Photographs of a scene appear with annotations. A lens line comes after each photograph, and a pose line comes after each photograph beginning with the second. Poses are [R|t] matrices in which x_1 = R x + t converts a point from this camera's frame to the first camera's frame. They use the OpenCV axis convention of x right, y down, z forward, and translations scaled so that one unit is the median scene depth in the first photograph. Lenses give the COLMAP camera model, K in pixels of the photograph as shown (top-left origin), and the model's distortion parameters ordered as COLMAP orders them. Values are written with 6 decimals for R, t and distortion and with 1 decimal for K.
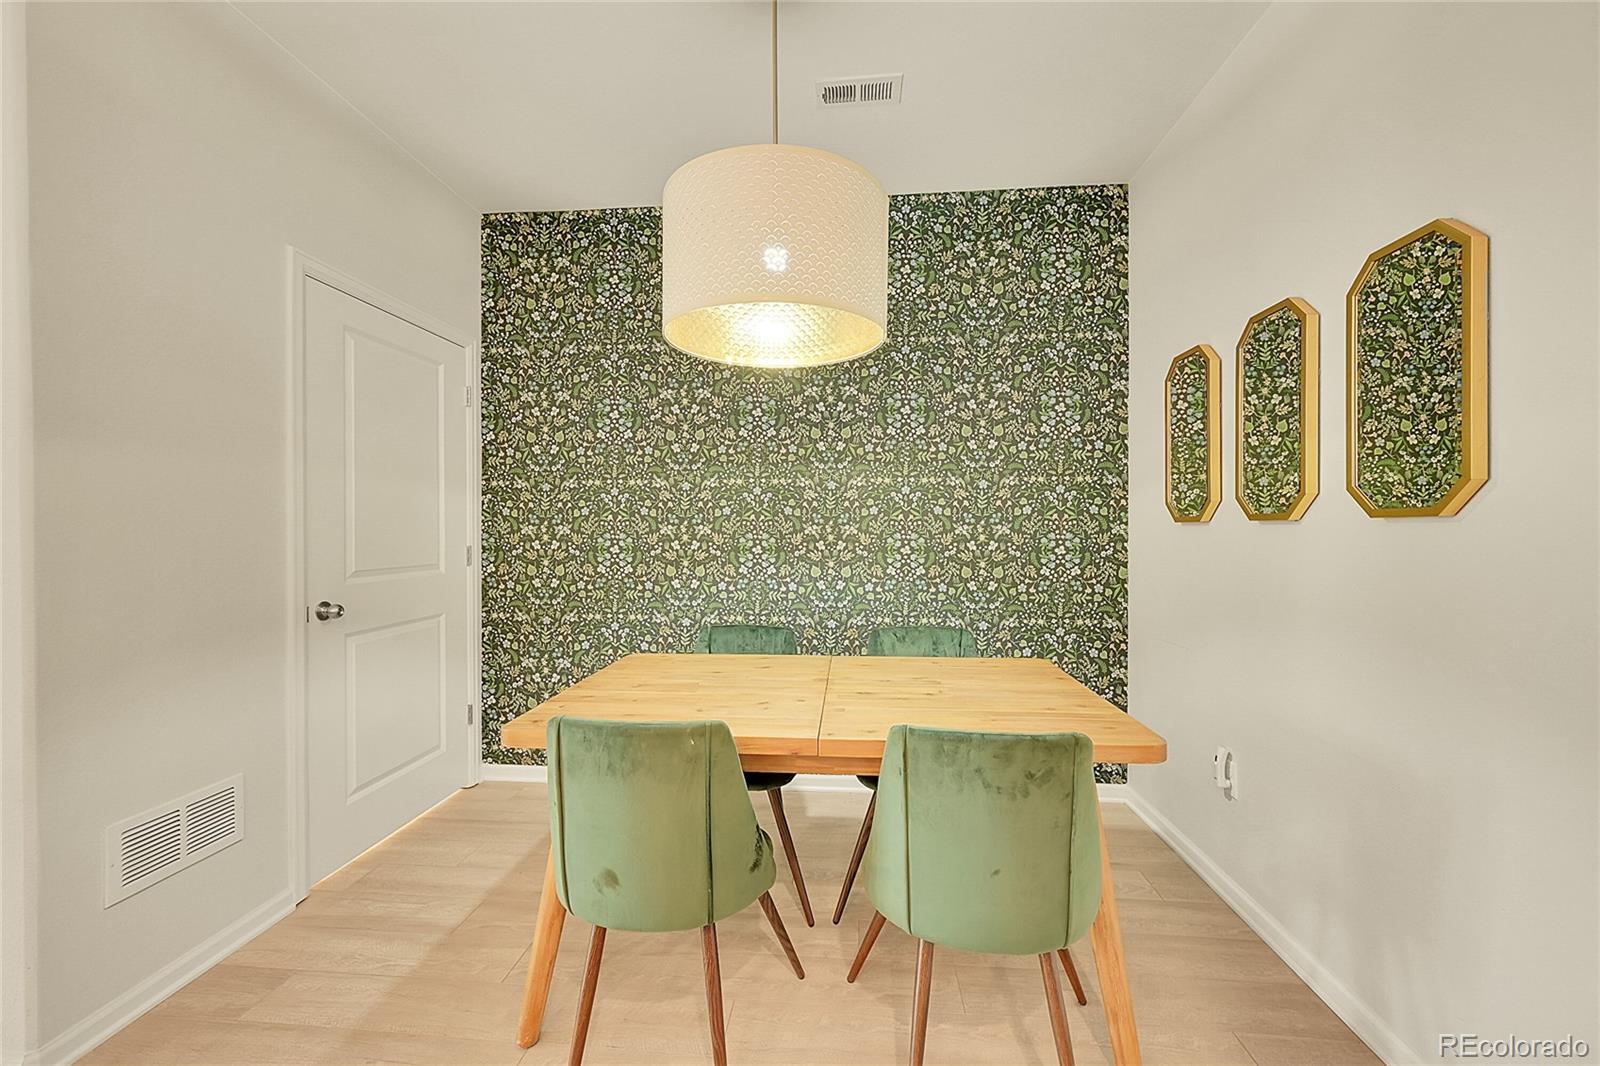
lens RADIAL K [[630.5, 0, 798.5], [0, 630.5, 537.4], [0, 0, 1]] dist [-0.003307, 0.000917]
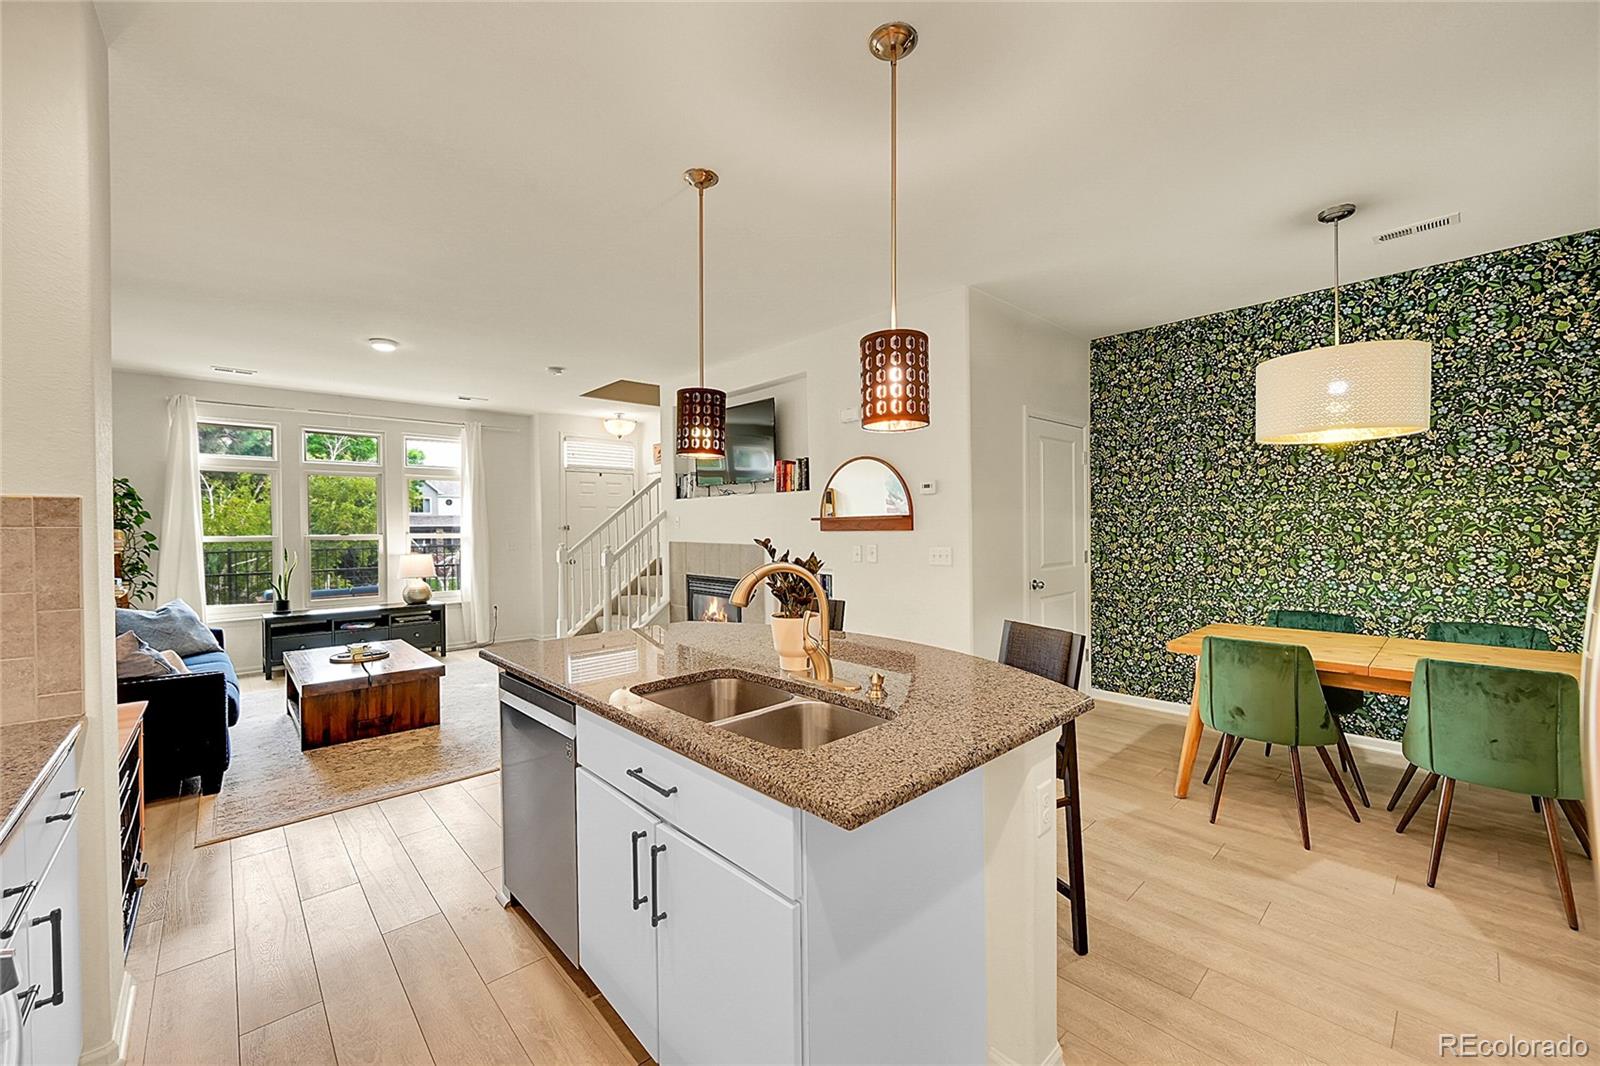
lens RADIAL K [[630.5, 0, 797.3], [0, 630.5, 532.7], [0, 0, 1]] dist [-0.003307, 0.000917]
pose [[0.740576, -0.000343, -0.671973, 0.014503], [0.001521, 0.999998, 0.001165, -0.035832], [0.671971, -0.001885, 0.740575, -0.702626]]
